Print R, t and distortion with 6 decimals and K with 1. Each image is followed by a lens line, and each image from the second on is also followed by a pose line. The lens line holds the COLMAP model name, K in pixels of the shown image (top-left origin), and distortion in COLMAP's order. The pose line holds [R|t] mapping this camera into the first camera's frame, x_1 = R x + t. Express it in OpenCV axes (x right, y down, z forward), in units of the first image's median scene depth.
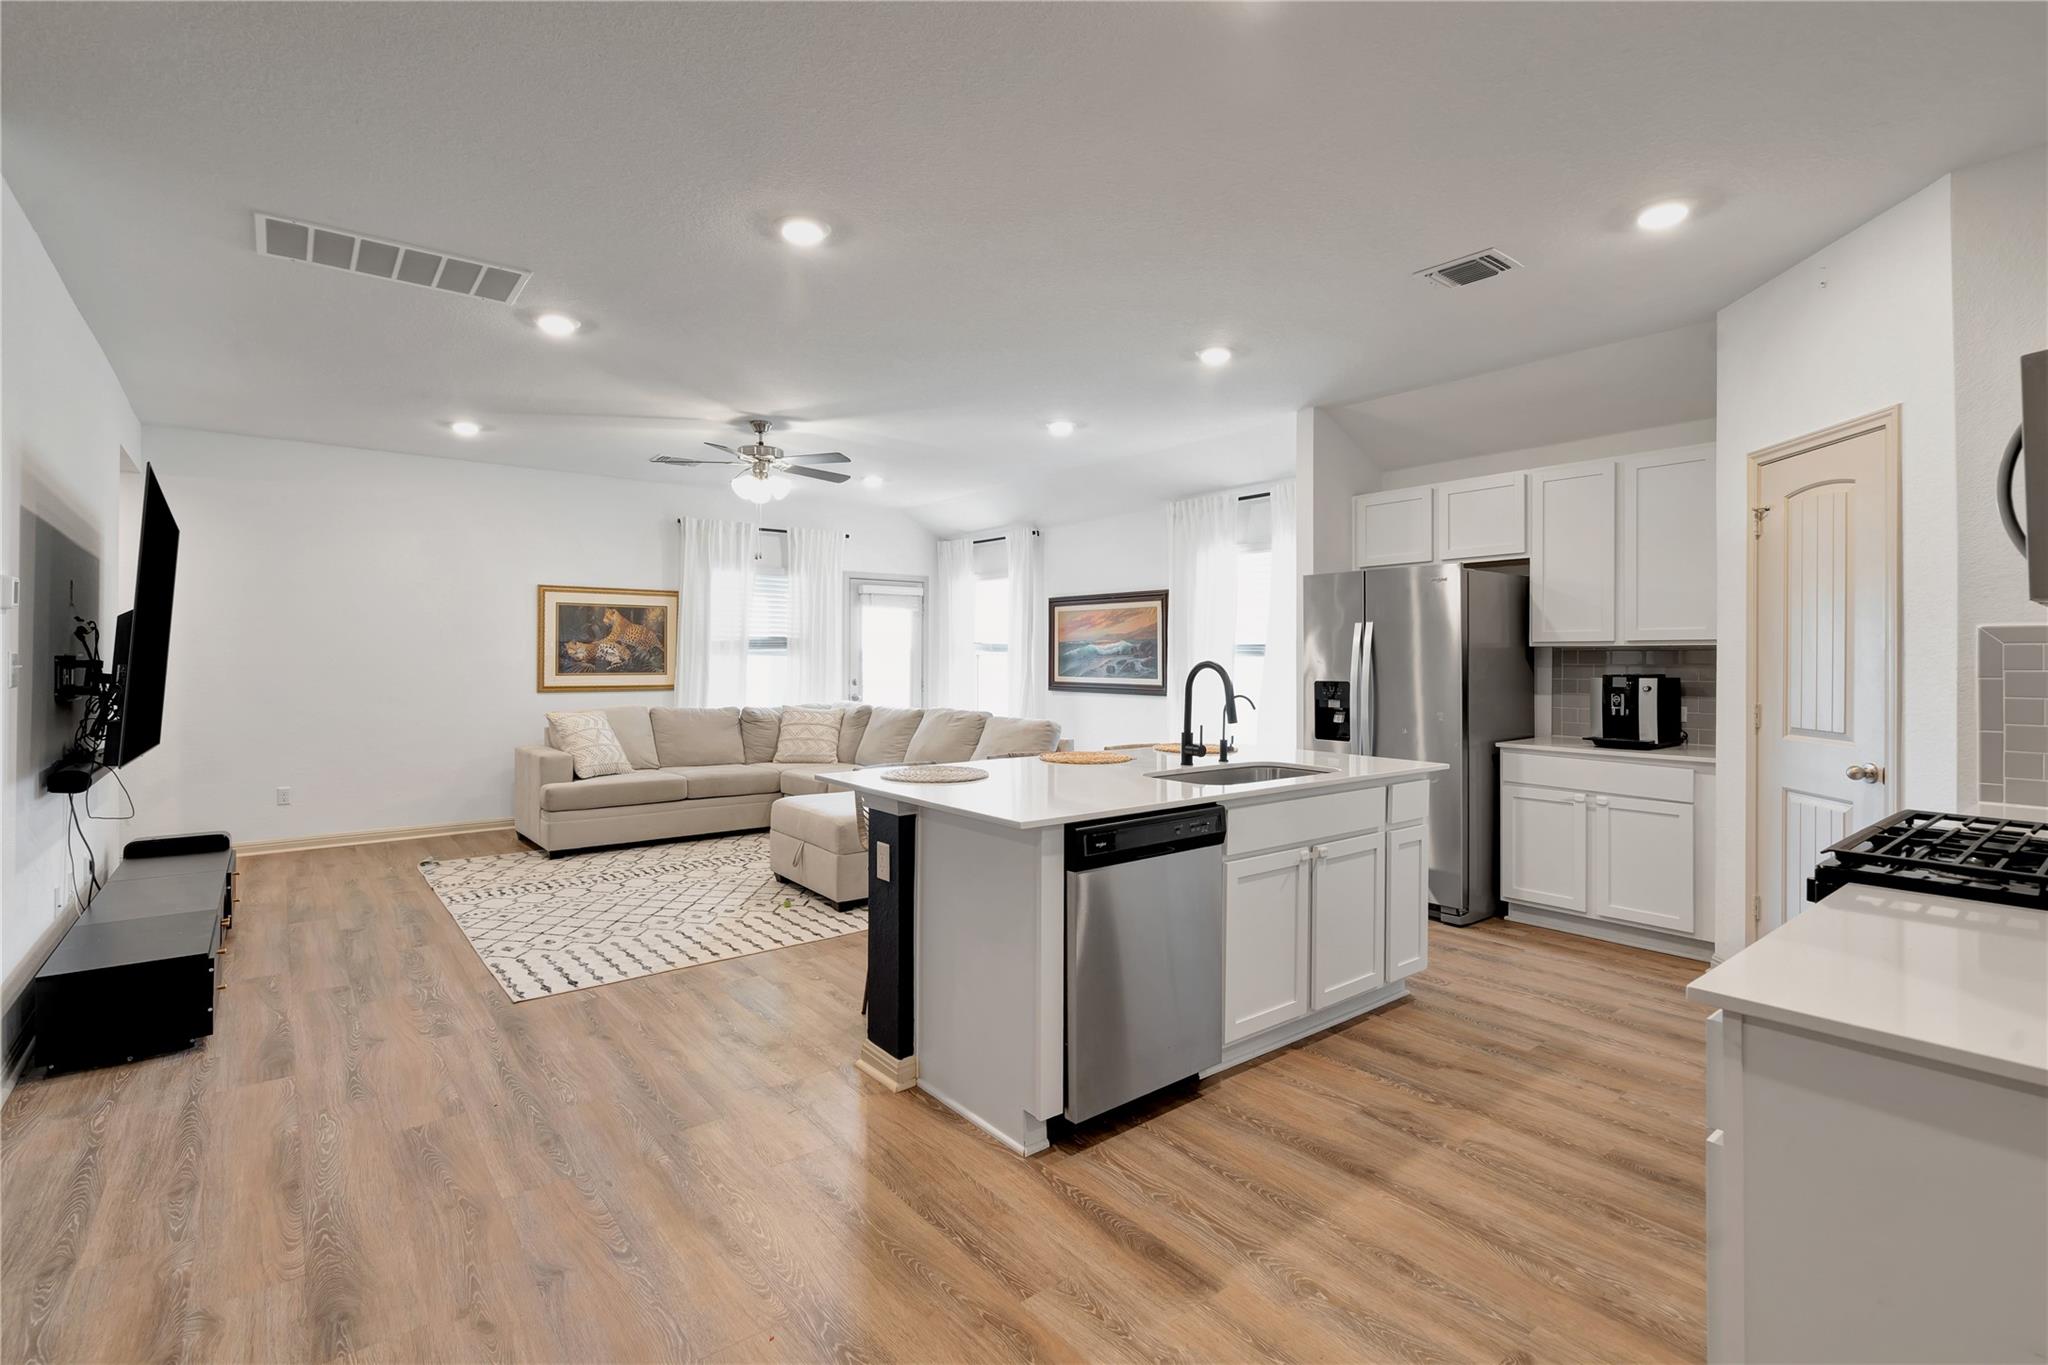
lens RADIAL K [[942.5, 0, 1026.0], [0, 942.5, 658.0], [0, 0, 1]] dist [-0.004425, 0.002869]
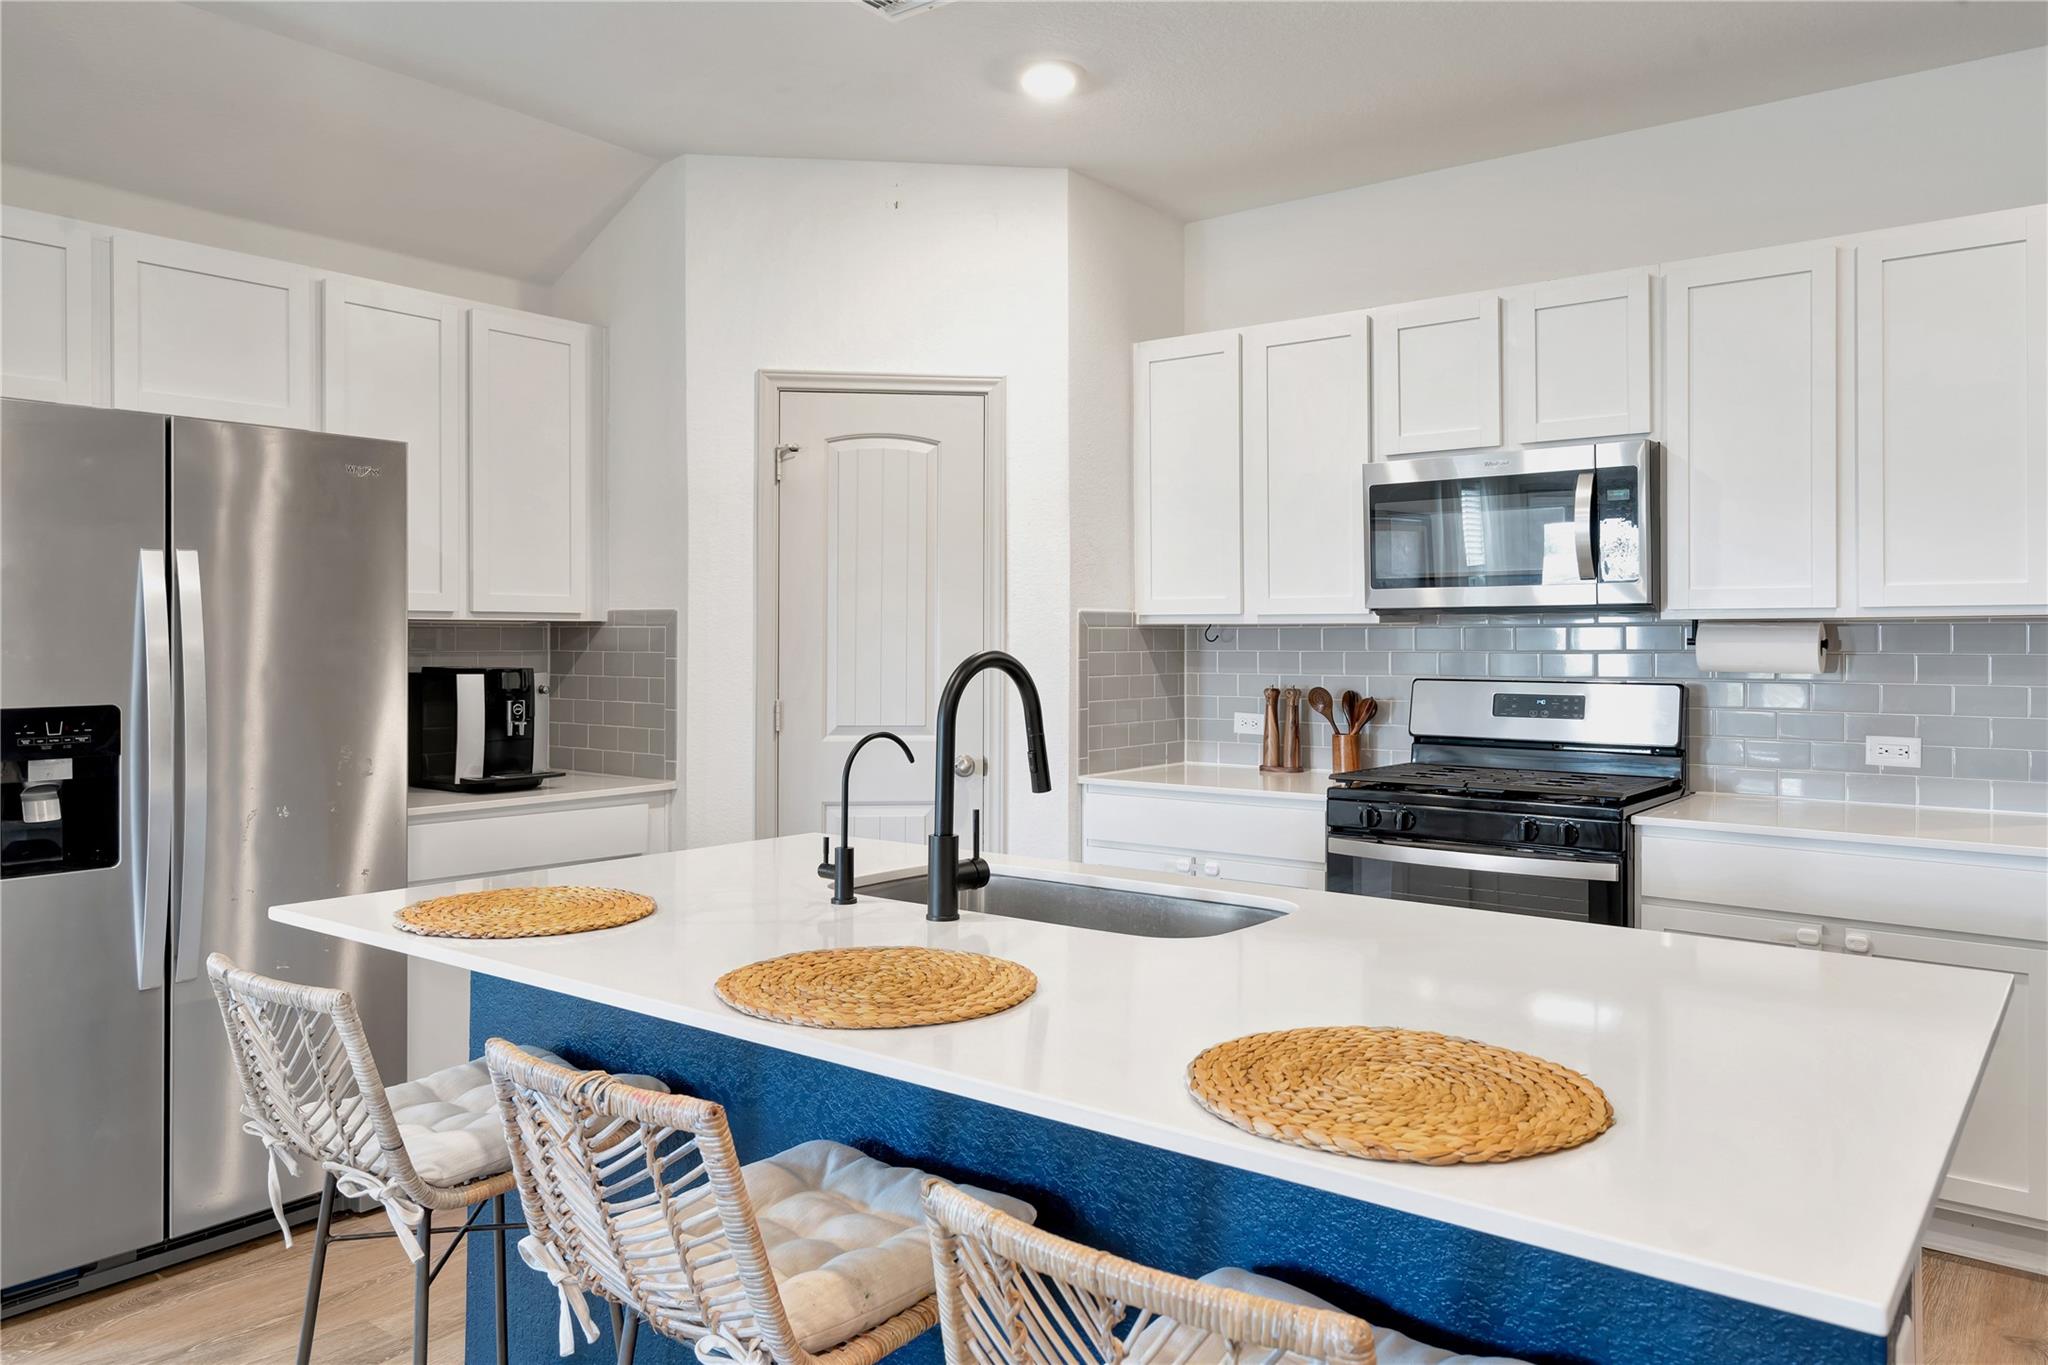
lens RADIAL K [[1417.4, 0, 1021.1], [0, 1417.4, 635.0], [0, 0, 1]] dist [0.012878, -0.003837]
pose [[-0.229929, 0.001466, 0.973206, -0.259372], [-0.001012, 0.999998, -0.001745, -0.001800], [-0.973207, -0.001386, -0.229927, 0.707657]]
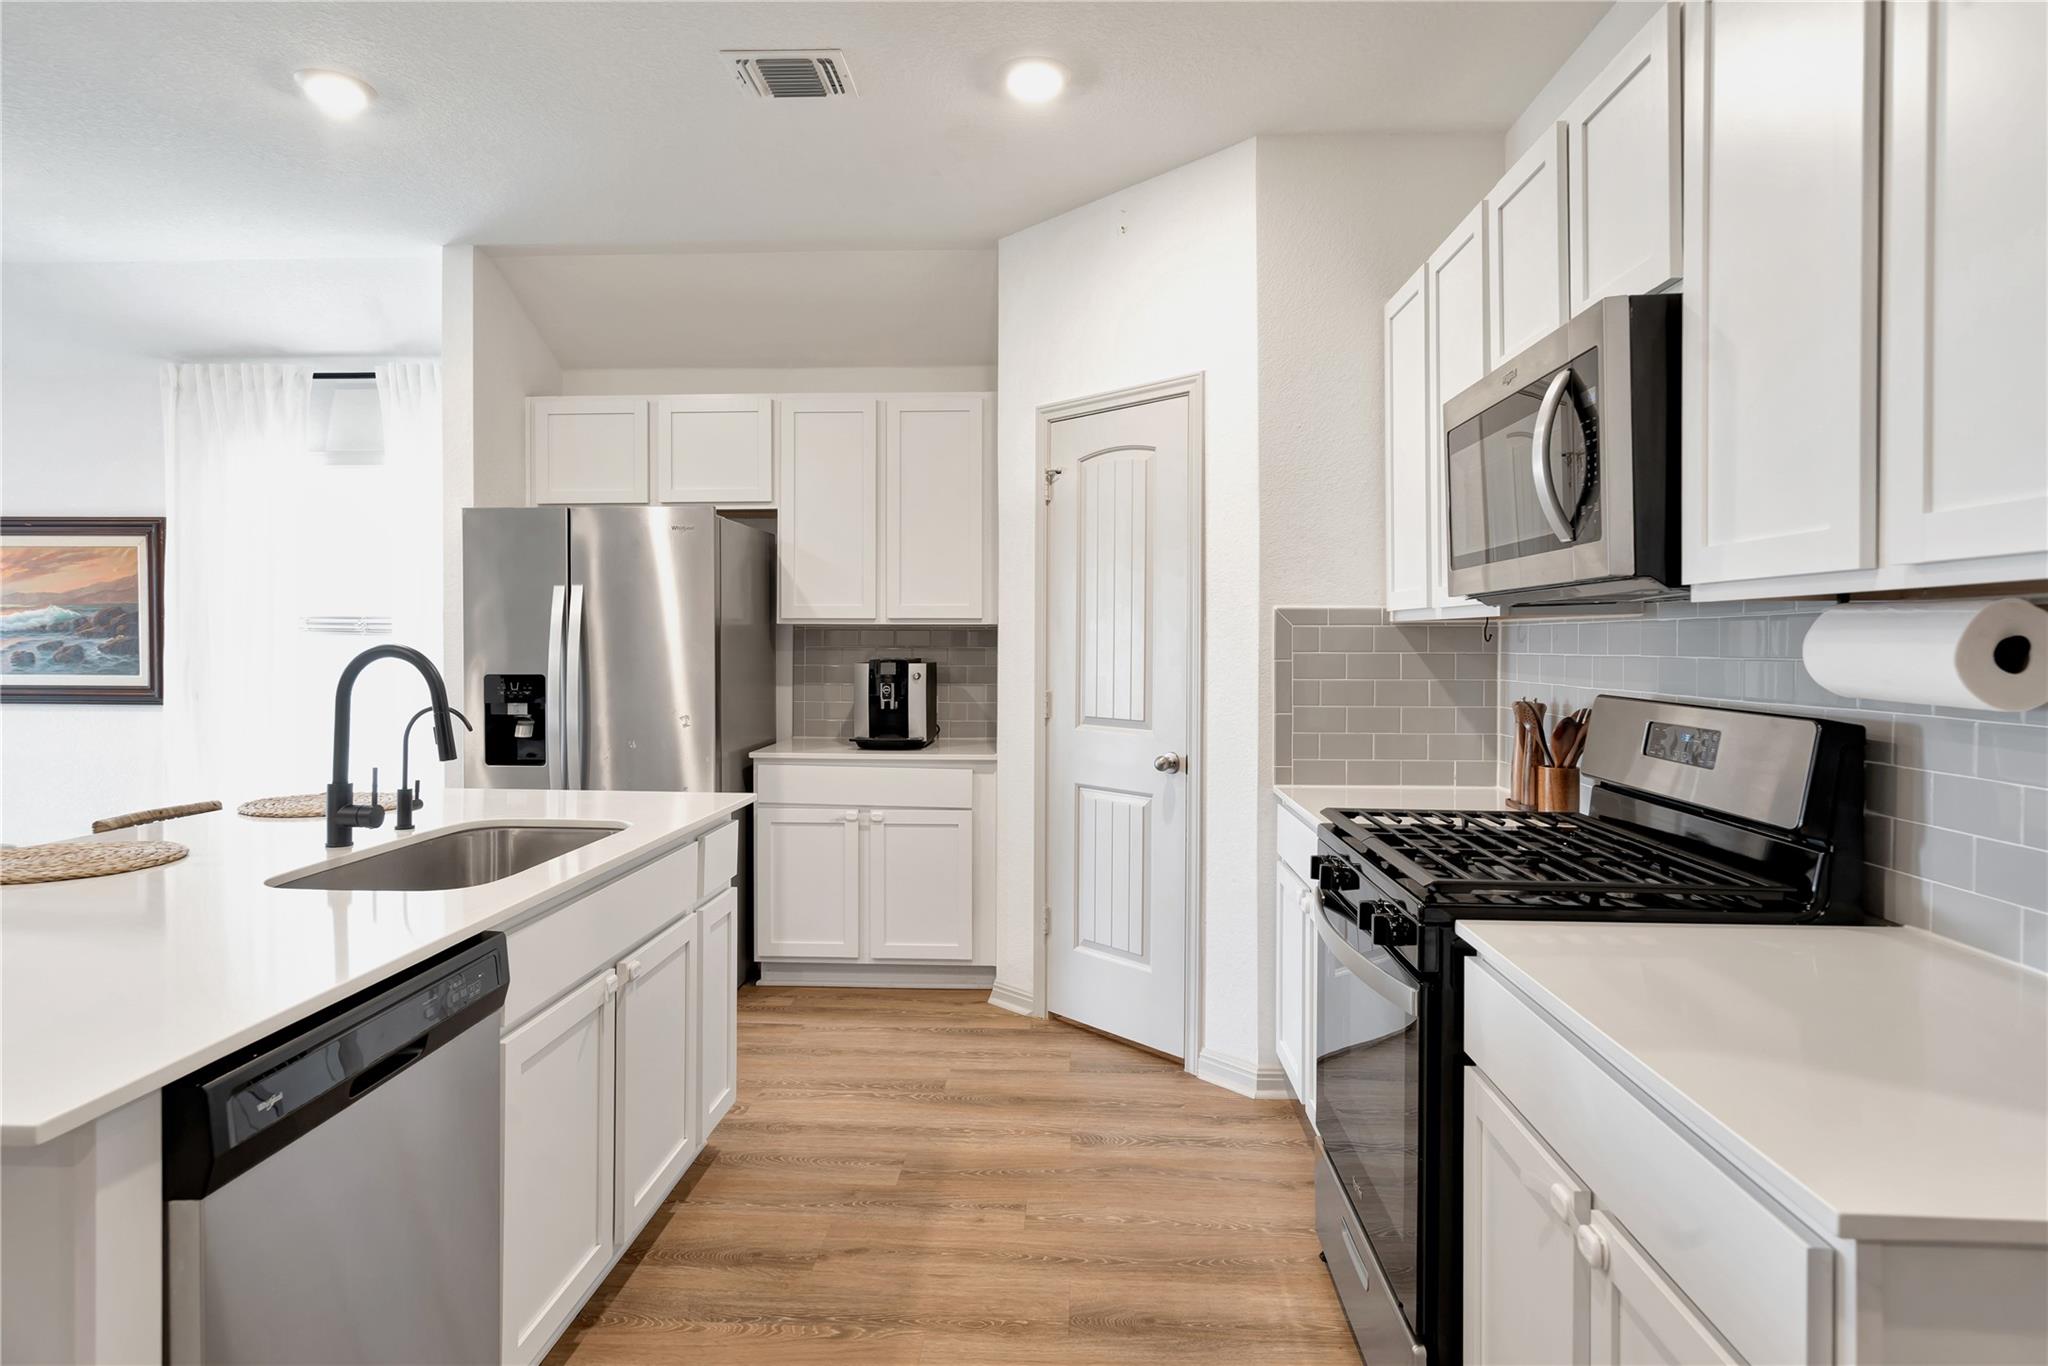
lens RADIAL K [[1152.8, 0, 1021.8], [0, 1152.8, 654.0], [0, 0, 1]] dist [0.002866, 0.001663]
pose [[0.665191, -0.008210, 0.746628, -0.032566], [-0.001693, 0.999920, 0.012504, 0.000059], [-0.746671, -0.009581, 0.665125, 0.195194]]
